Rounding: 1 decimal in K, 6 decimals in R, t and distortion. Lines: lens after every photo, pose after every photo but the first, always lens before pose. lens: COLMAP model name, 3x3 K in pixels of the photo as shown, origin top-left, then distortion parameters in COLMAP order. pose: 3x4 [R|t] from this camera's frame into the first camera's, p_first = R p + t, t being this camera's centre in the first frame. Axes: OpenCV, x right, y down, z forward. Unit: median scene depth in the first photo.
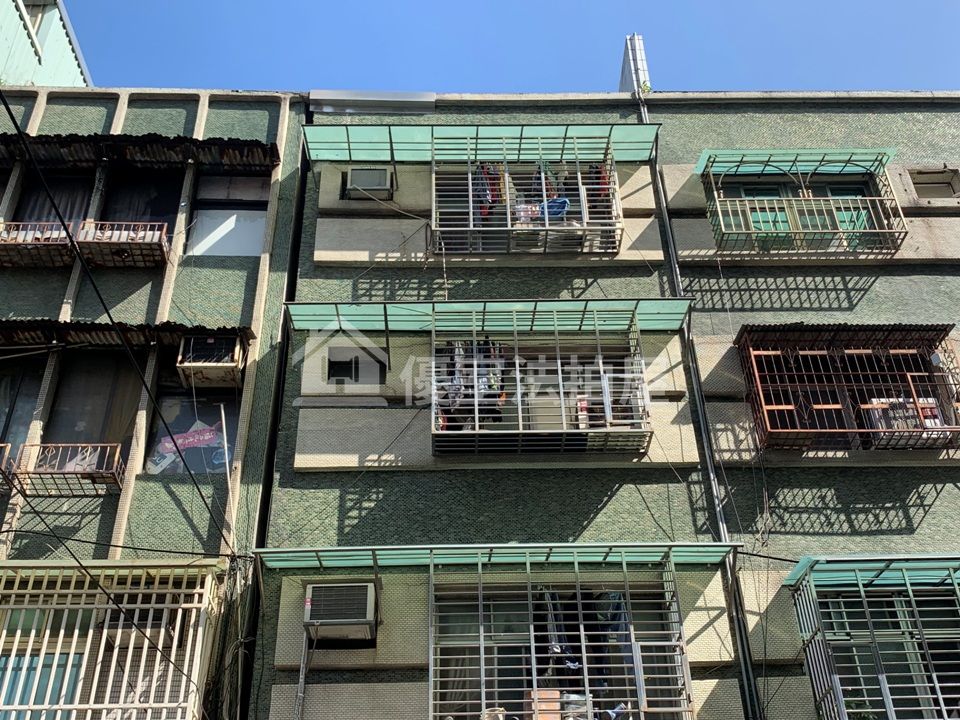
lens RADIAL K [[1063.9, 0, 498.9], [0, 1063.9, 371.1], [0, 0, 1]] dist [0.031251, 0.000000]
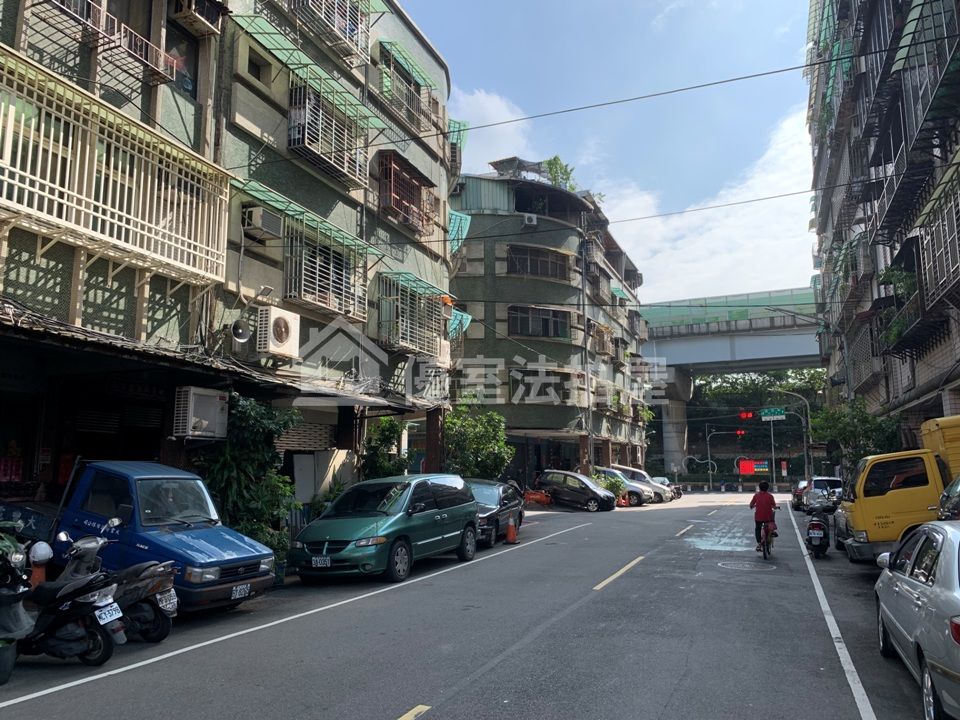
lens RADIAL K [[750.3, 0, 499.4], [0, 750.3, 369.1], [0, 0, 1]] dist [0.048421, -0.044939]
pose [[0.363123, 0.150883, 0.919443, -1.084950], [-0.550666, 0.830772, 0.081147, 0.089930], [-0.751604, -0.535772, 0.384759, 0.024951]]
